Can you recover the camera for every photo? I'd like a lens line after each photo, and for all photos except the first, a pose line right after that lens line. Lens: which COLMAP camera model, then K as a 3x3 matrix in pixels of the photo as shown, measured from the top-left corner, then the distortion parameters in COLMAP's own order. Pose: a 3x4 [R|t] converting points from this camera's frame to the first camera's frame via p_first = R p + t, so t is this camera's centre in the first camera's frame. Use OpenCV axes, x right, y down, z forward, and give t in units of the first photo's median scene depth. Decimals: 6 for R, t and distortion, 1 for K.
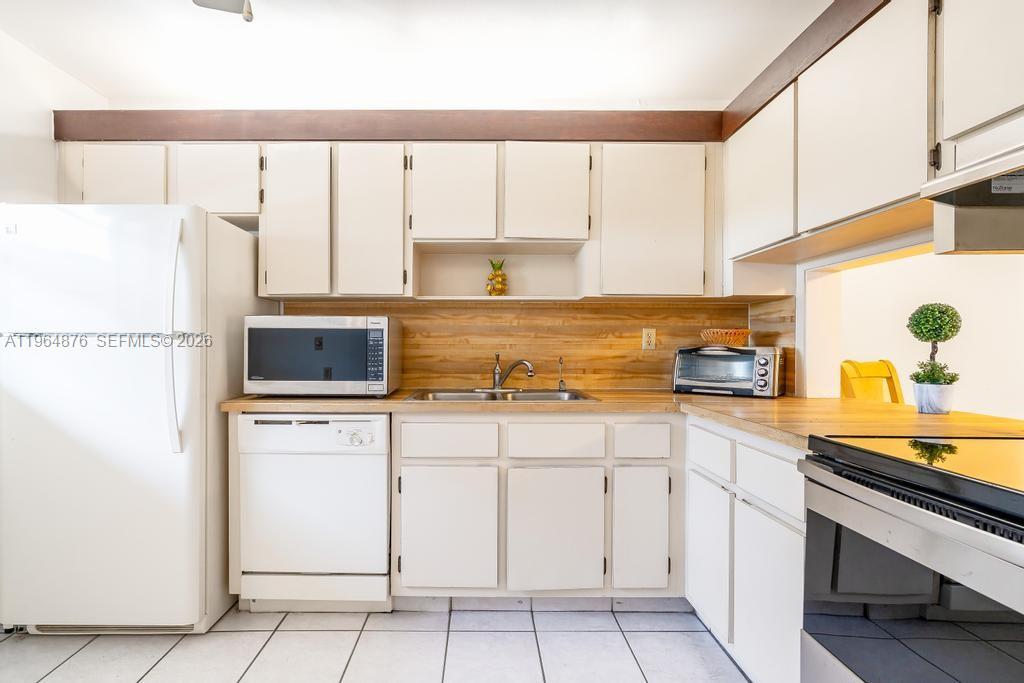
lens RADIAL K [[484.0, 0, 472.4], [0, 484.0, 344.6], [0, 0, 1]] dist [-0.001961, -0.000156]
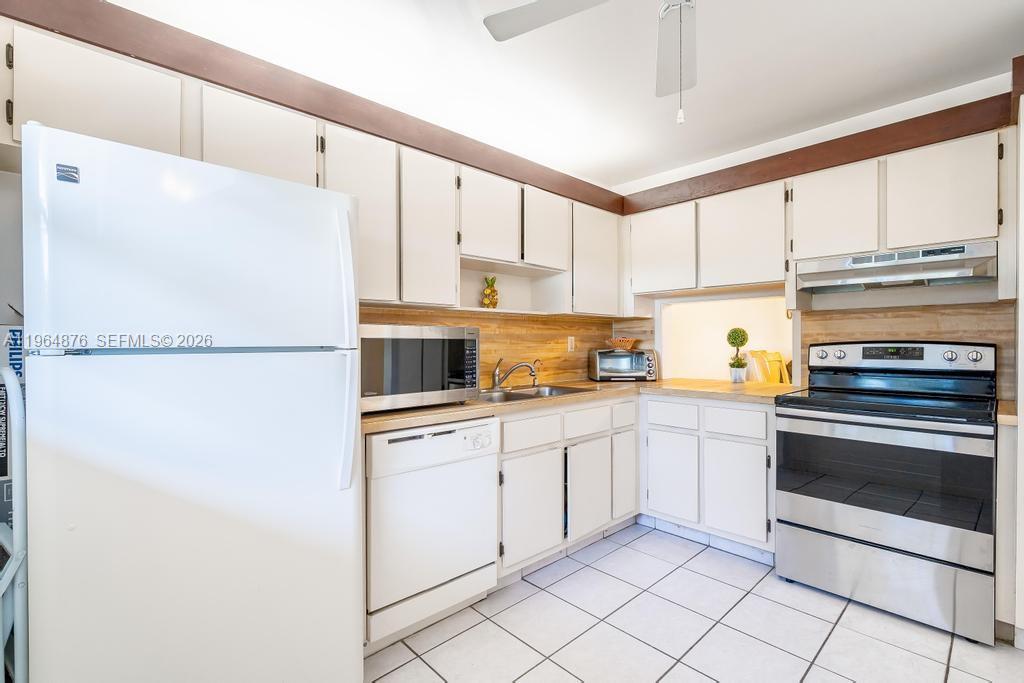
lens RADIAL K [[465.9, 0, 512.0], [0, 465.9, 341.5], [0, 0, 1]] dist [-0.001160, -0.000213]
pose [[0.727679, -0.004697, 0.685902, -0.750587], [0.003805, 0.999989, 0.002811, -0.026400], [-0.685907, 0.000564, 0.727689, 0.168160]]
